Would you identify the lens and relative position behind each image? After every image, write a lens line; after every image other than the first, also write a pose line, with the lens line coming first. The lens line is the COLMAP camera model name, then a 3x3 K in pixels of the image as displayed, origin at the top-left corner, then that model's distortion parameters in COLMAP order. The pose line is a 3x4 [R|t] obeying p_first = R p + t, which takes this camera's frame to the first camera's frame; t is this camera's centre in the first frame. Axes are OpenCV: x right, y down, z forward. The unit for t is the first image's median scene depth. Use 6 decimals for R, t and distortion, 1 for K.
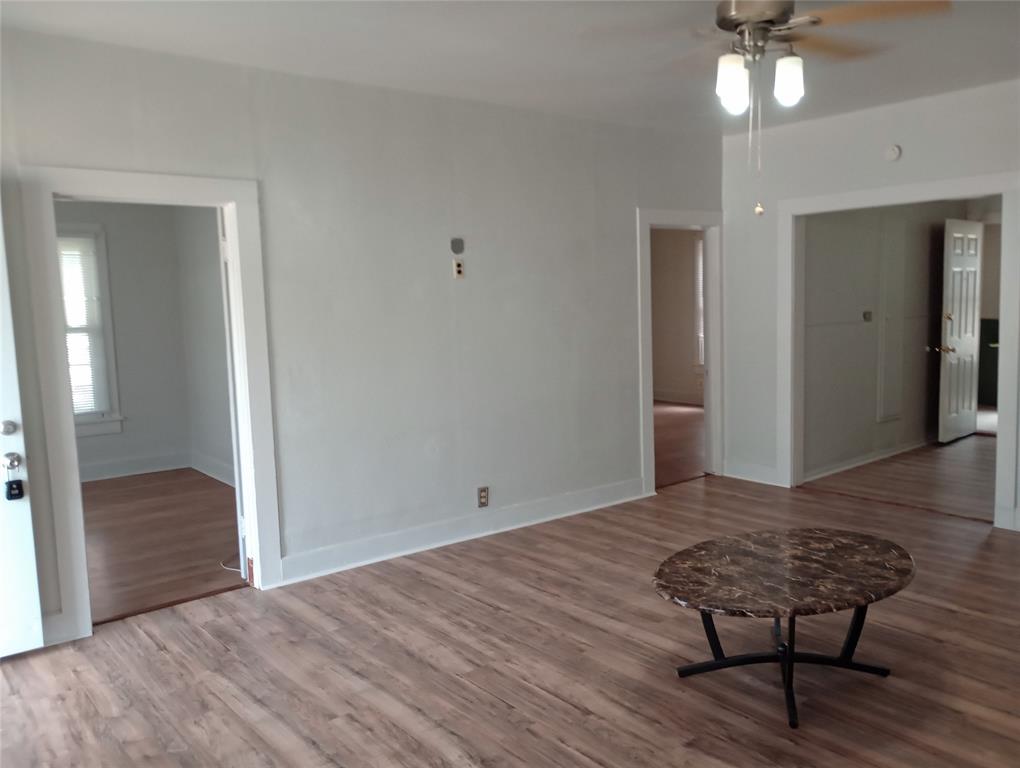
lens RADIAL K [[853.3, 0, 515.8], [0, 853.3, 378.2], [0, 0, 1]] dist [0.037507, -0.014074]
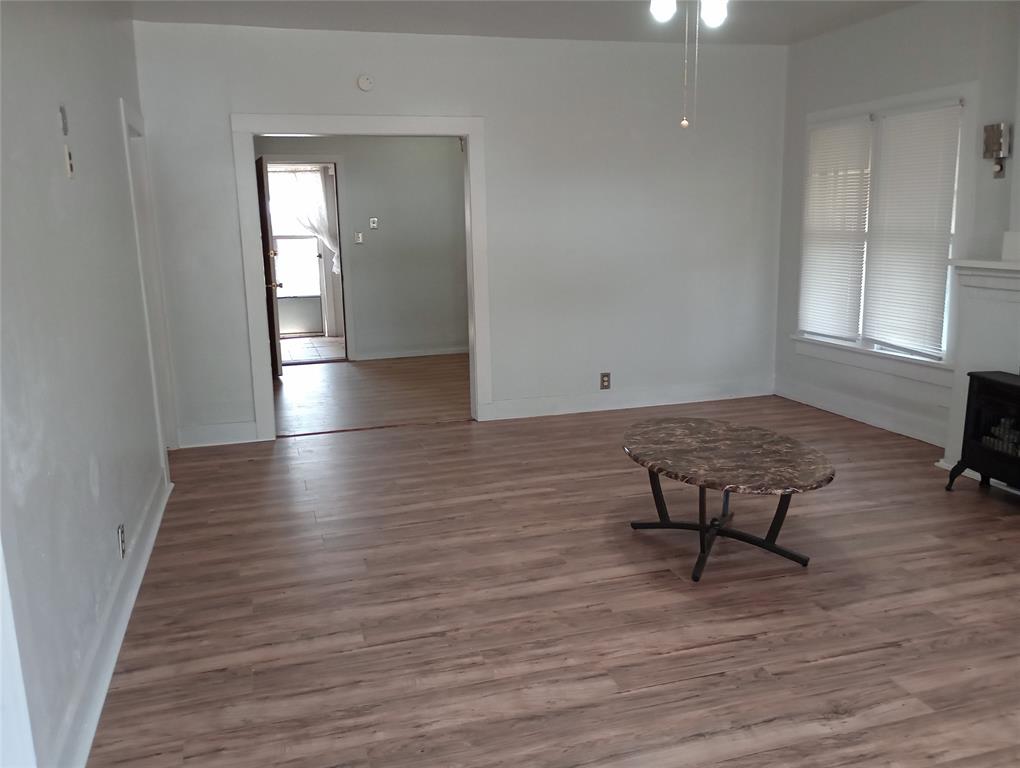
lens RADIAL K [[853.3, 0, 515.8], [0, 853.3, 378.2], [0, 0, 1]] dist [0.037507, -0.014074]
pose [[0.370221, -0.150667, 0.916644, -0.704683], [0.105174, 0.987213, 0.119788, -0.031652], [-0.922971, 0.052059, 0.381333, 0.715964]]
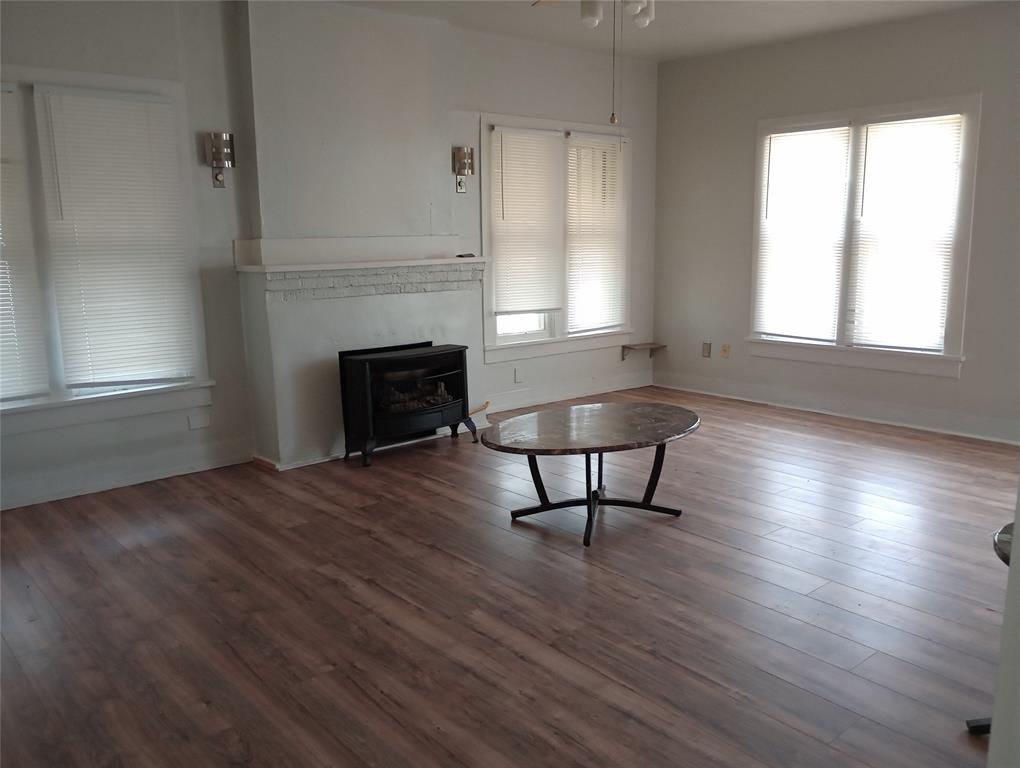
lens RADIAL K [[853.3, 0, 515.8], [0, 853.3, 378.2], [0, 0, 1]] dist [0.037507, -0.014074]
pose [[-0.998215, 0.052815, -0.027892, 0.396799], [0.043044, 0.959873, 0.277111, -0.160115], [0.041409, 0.275416, -0.960433, 1.874981]]
